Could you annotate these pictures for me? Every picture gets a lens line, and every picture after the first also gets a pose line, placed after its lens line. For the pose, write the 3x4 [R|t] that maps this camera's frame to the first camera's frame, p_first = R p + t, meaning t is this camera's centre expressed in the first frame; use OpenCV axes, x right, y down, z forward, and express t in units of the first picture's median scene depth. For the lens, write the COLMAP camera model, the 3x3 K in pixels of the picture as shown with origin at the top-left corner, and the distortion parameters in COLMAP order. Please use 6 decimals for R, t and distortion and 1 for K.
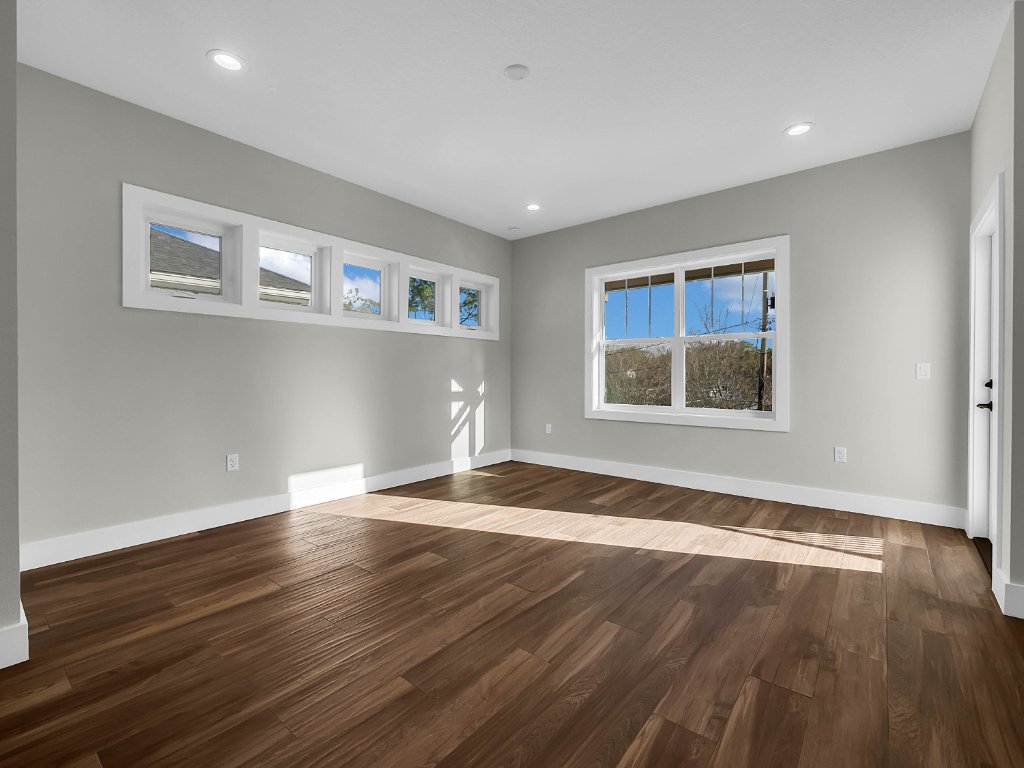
lens RADIAL K [[426.4, 0, 511.8], [0, 426.4, 379.8], [0, 0, 1]] dist [-0.009817, 0.000151]
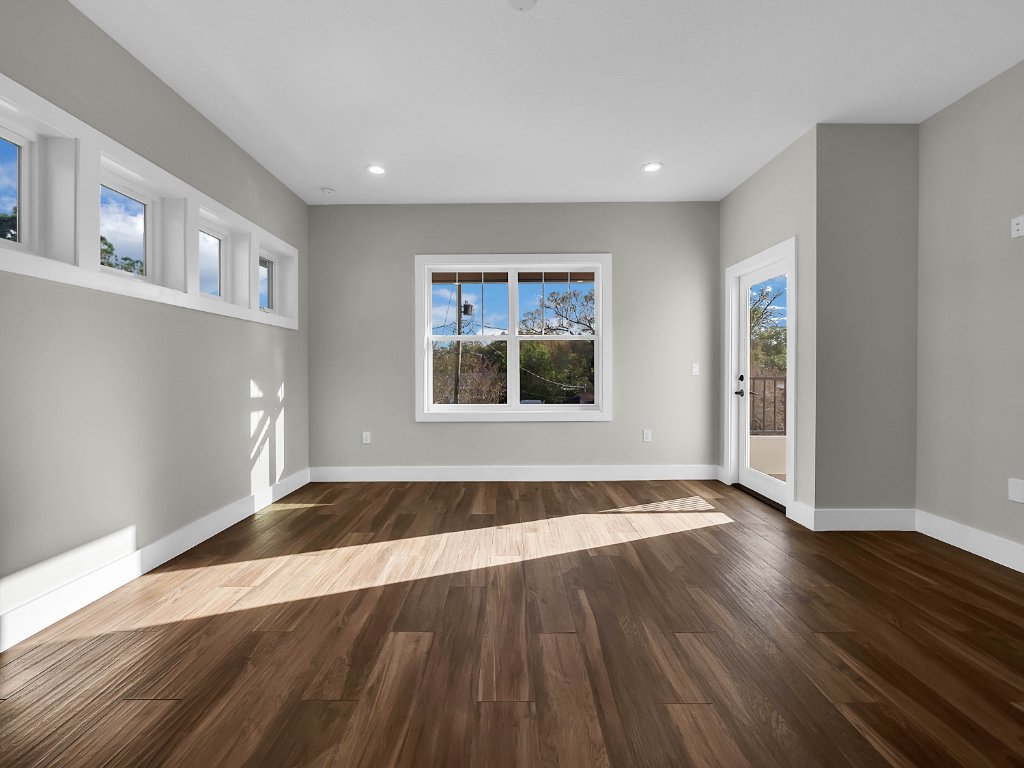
lens RADIAL K [[434.1, 0, 511.0], [0, 434.1, 375.3], [0, 0, 1]] dist [-0.004190, -0.000195]
pose [[0.794108, -0.007567, 0.607730, -0.234952], [0.012274, 0.999918, -0.003589, -0.001679], [-0.607653, 0.010309, 0.794136, 0.165518]]
